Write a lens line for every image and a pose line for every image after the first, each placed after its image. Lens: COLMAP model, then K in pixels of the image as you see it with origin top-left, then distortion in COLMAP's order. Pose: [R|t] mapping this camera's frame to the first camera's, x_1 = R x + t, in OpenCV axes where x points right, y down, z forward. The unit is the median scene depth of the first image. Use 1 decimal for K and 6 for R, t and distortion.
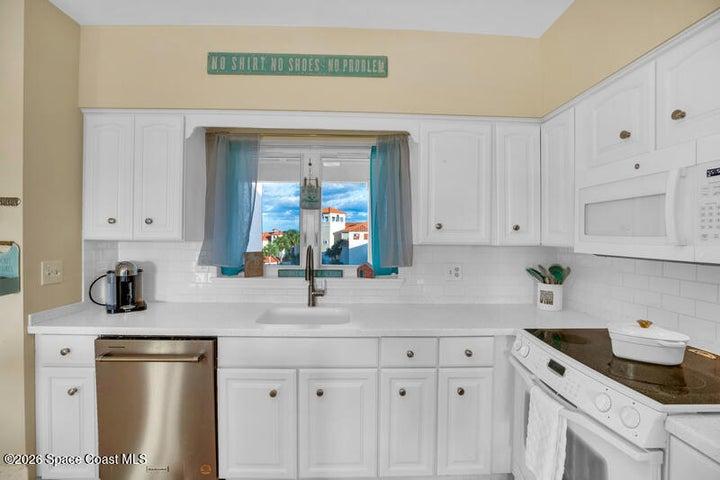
lens RADIAL K [[331.7, 0, 361.7], [0, 331.7, 238.6], [0, 0, 1]] dist [-0.041970, 0.011468]
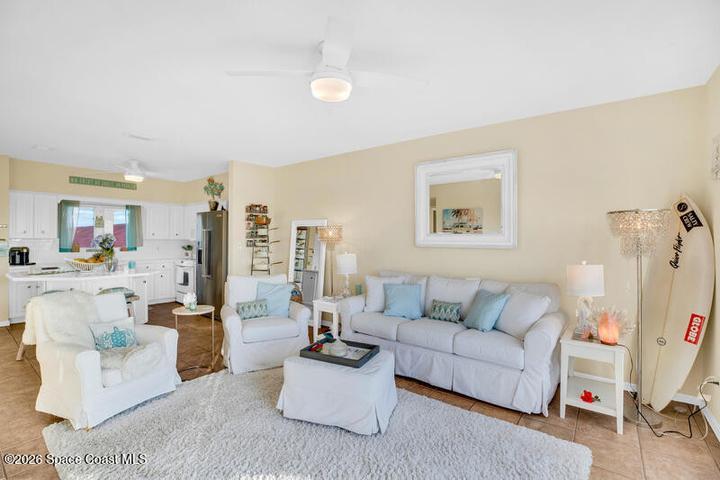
lens RADIAL K [[331.7, 0, 364.5], [0, 331.7, 240.6], [0, 0, 1]] dist [-0.041970, 0.011468]
pose [[0.629562, -0.006959, 0.776919, -1.045822], [0.002871, 0.999974, 0.006630, 0.013396], [-0.776945, -0.001943, 0.629566, -2.912277]]
